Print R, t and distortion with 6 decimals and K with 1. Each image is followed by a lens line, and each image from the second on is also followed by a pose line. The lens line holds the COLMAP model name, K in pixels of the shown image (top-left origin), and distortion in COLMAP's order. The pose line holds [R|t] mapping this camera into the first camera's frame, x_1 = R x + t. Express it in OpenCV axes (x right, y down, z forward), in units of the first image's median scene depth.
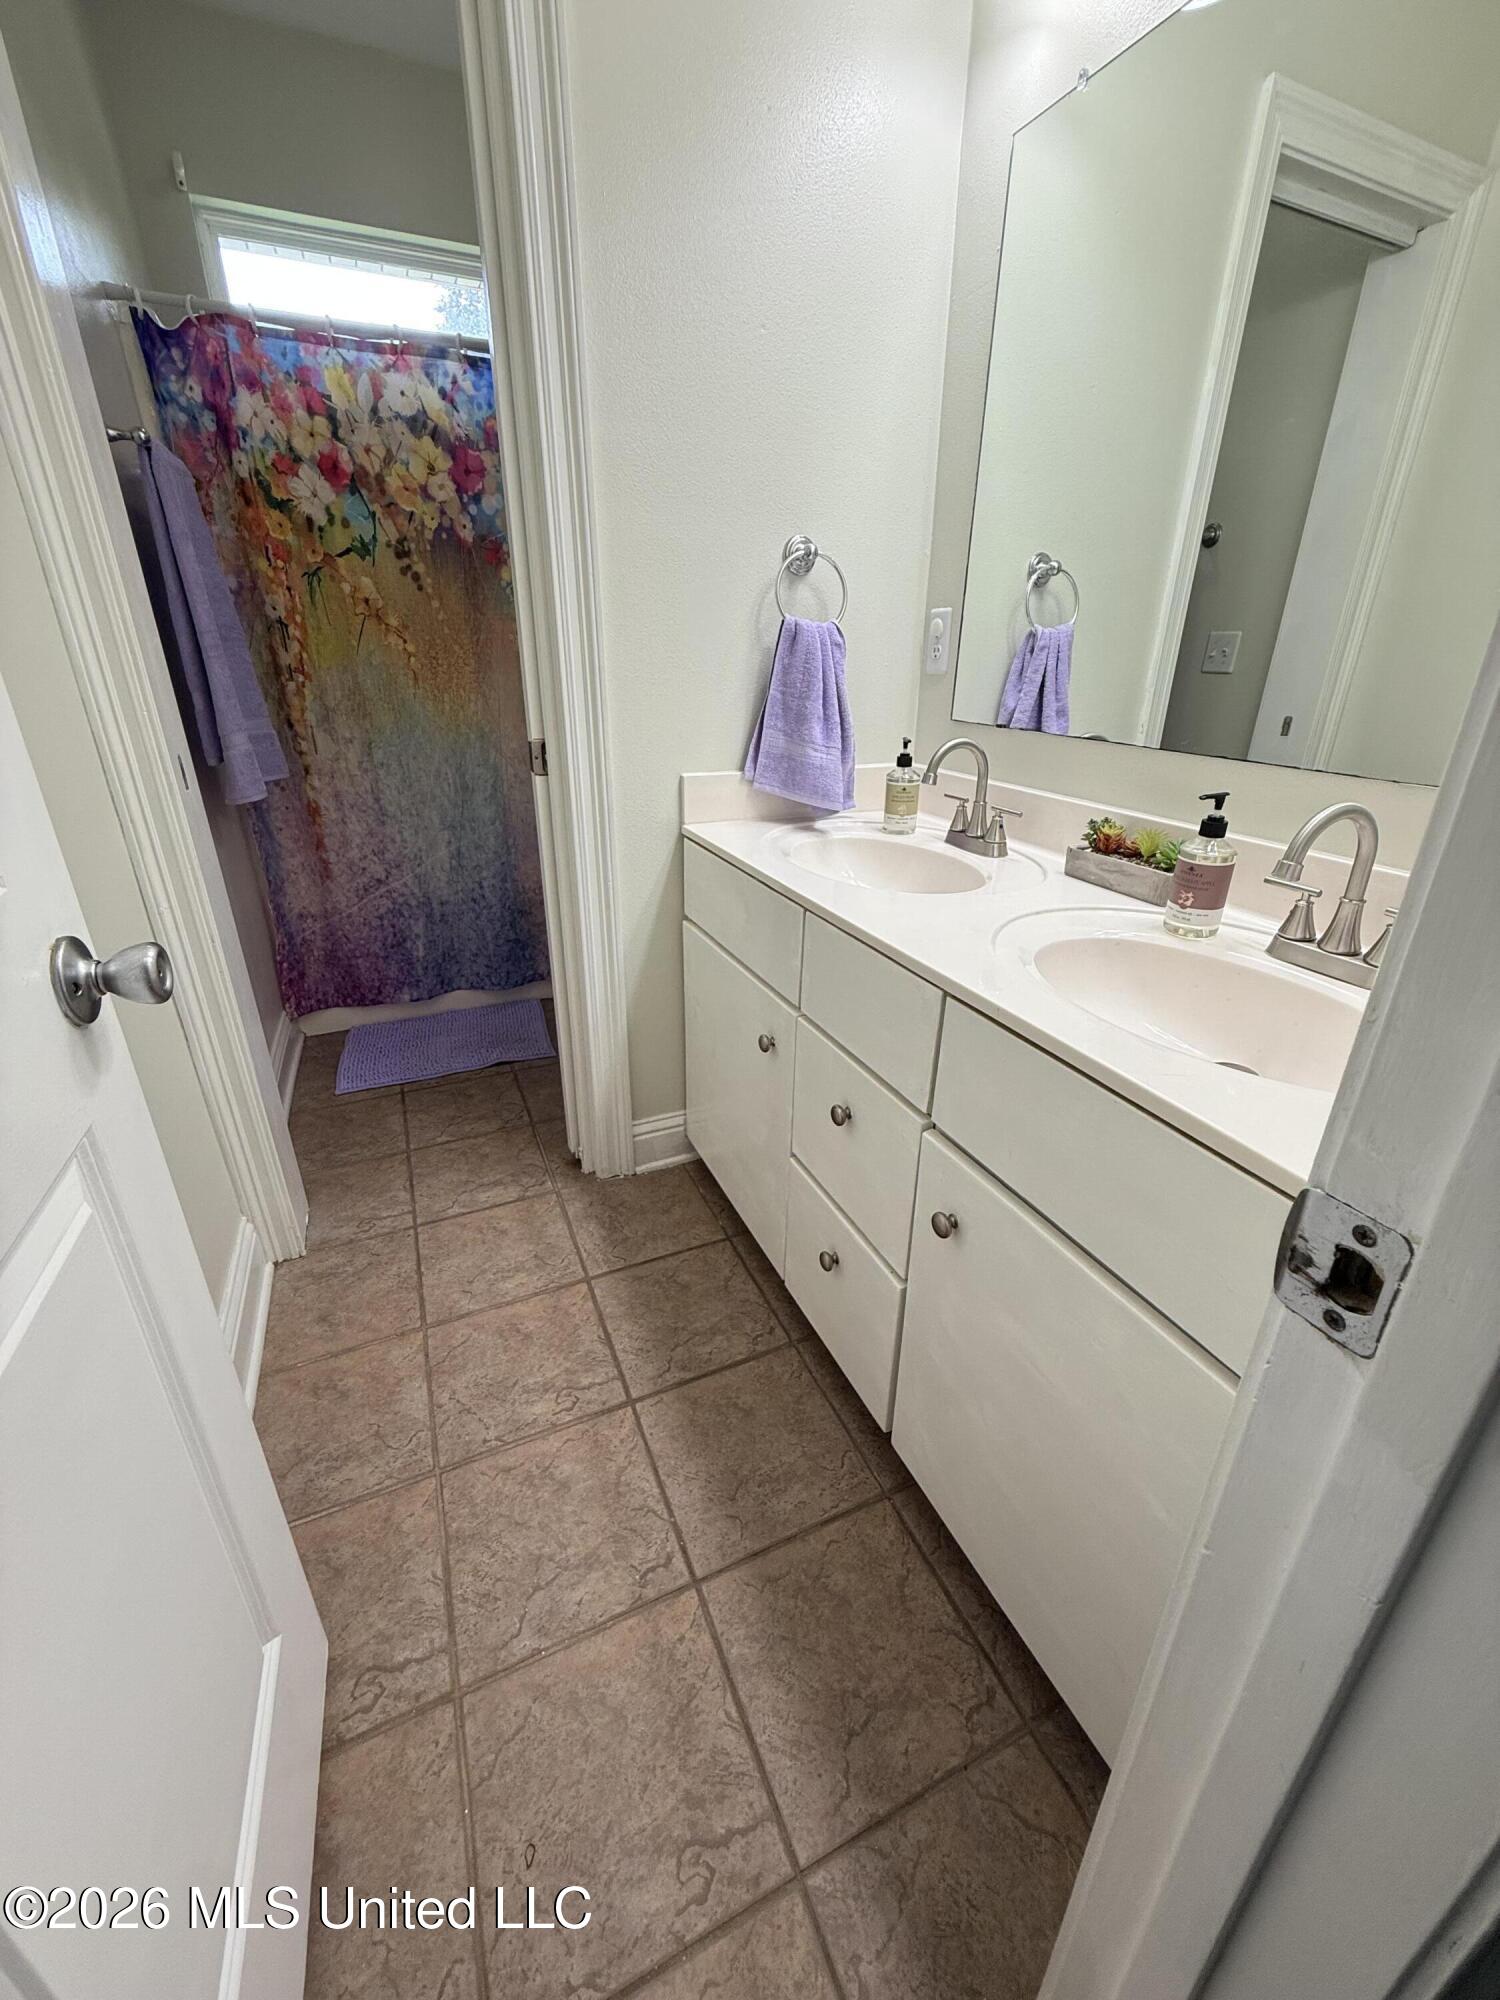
lens RADIAL K [[798.4, 0, 752.6], [0, 798.4, 994.8], [0, 0, 1]] dist [-0.000155, 0.000642]
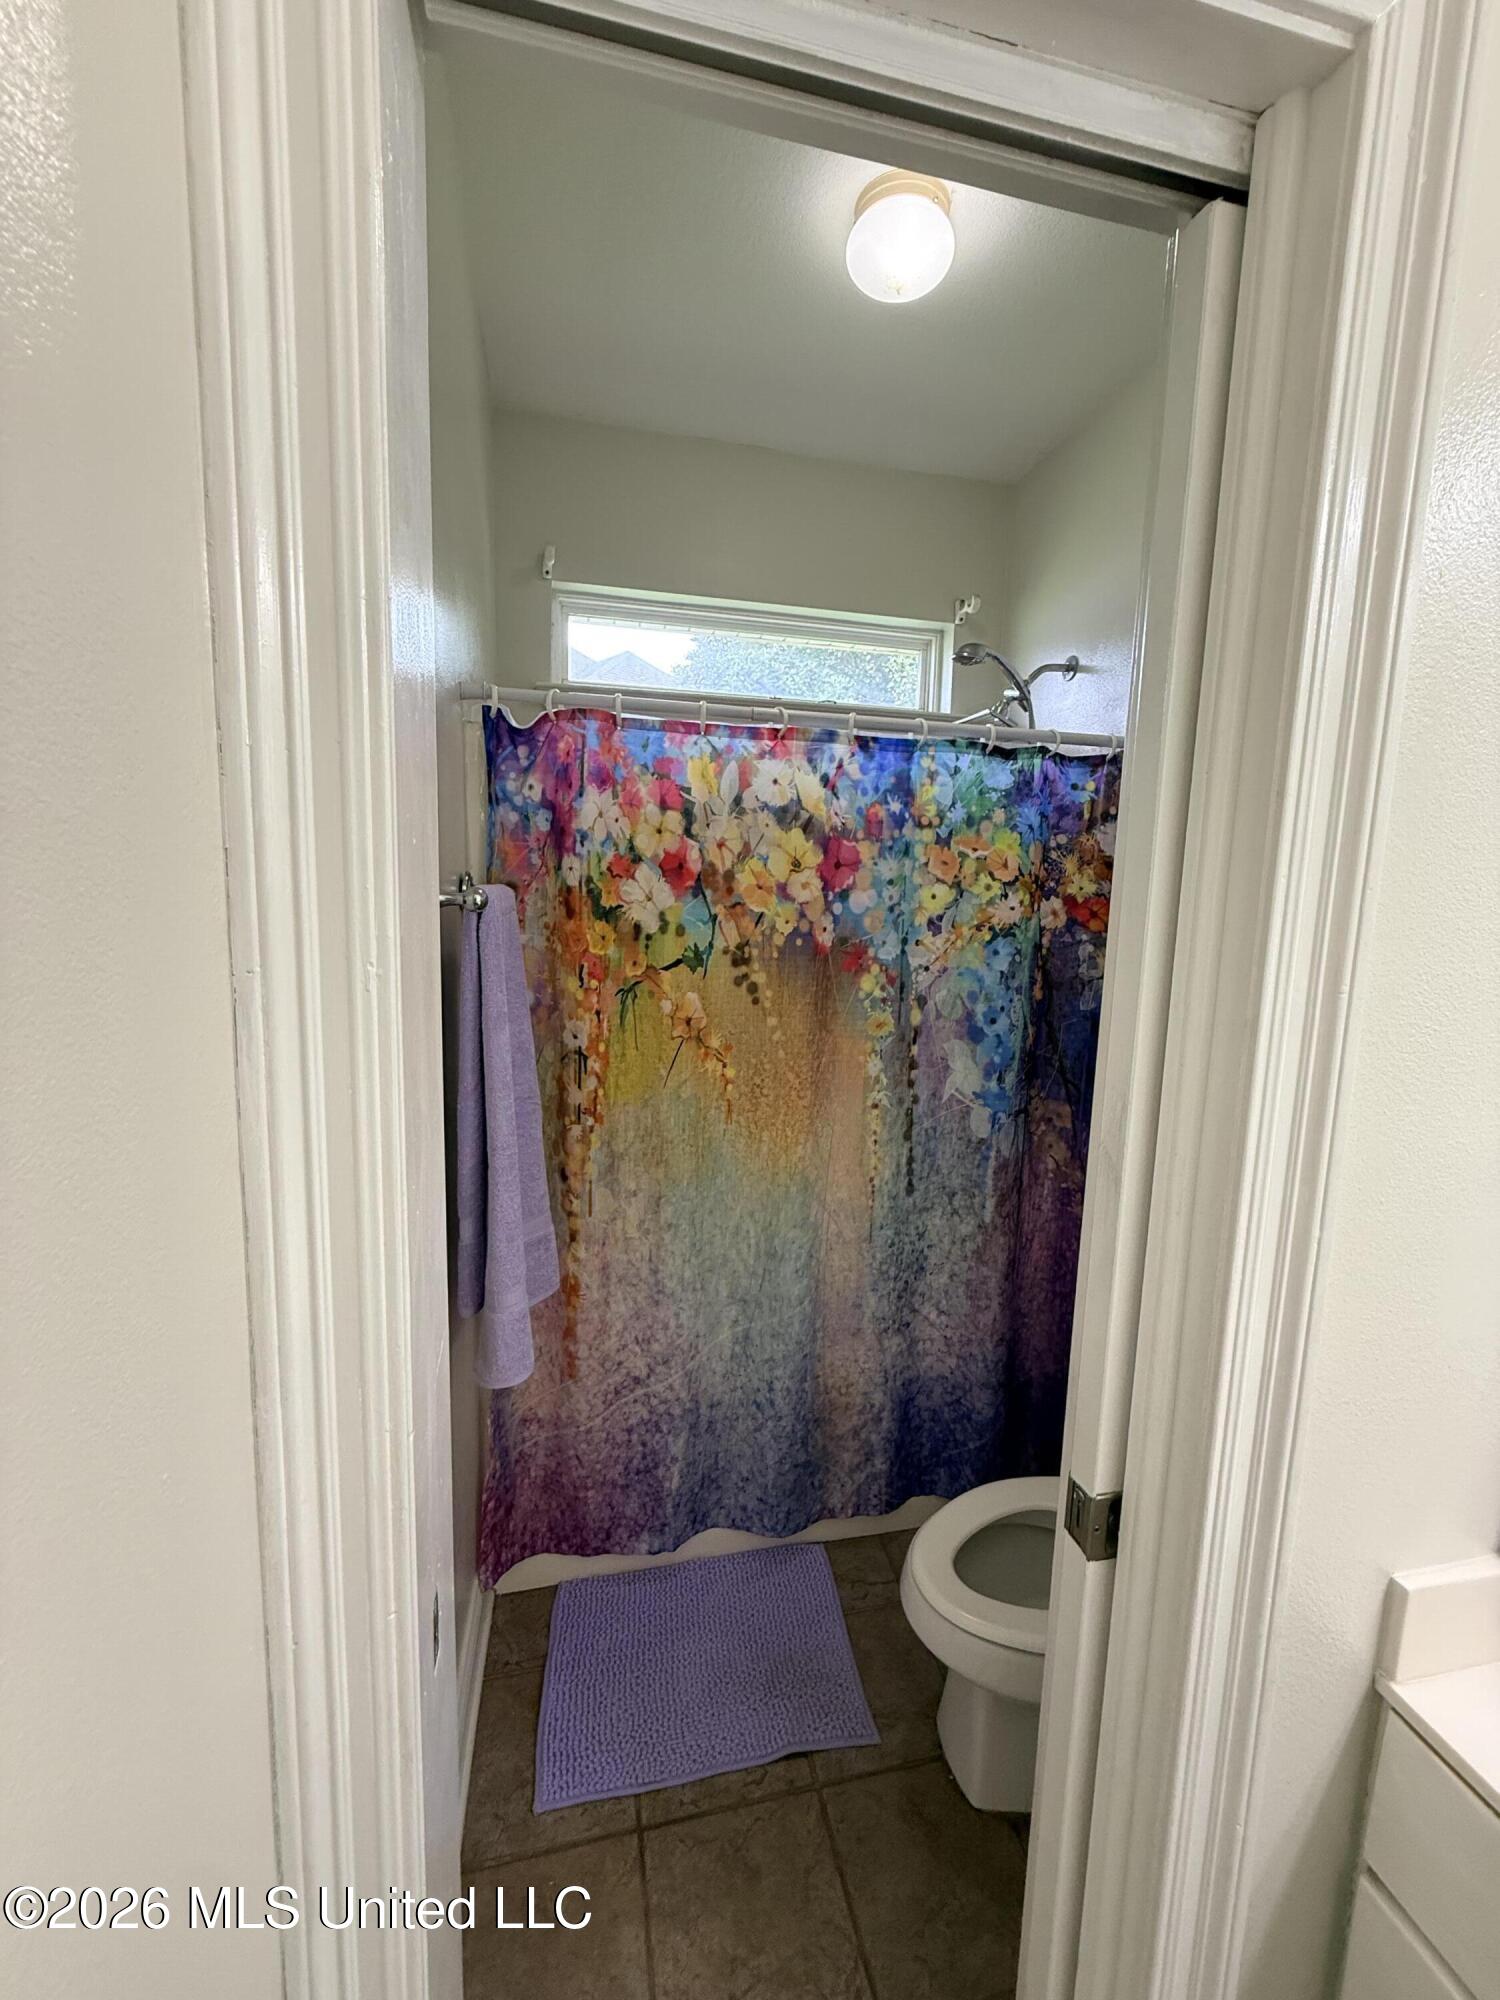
lens RADIAL K [[798.4, 0, 753.6], [0, 798.4, 994.3], [0, 0, 1]] dist [-0.000155, 0.000642]
pose [[0.980705, 0.050608, -0.188831, -0.288694], [-0.099963, 0.959904, -0.261900, -0.333163], [0.168005, 0.275723, 0.946441, 0.303700]]
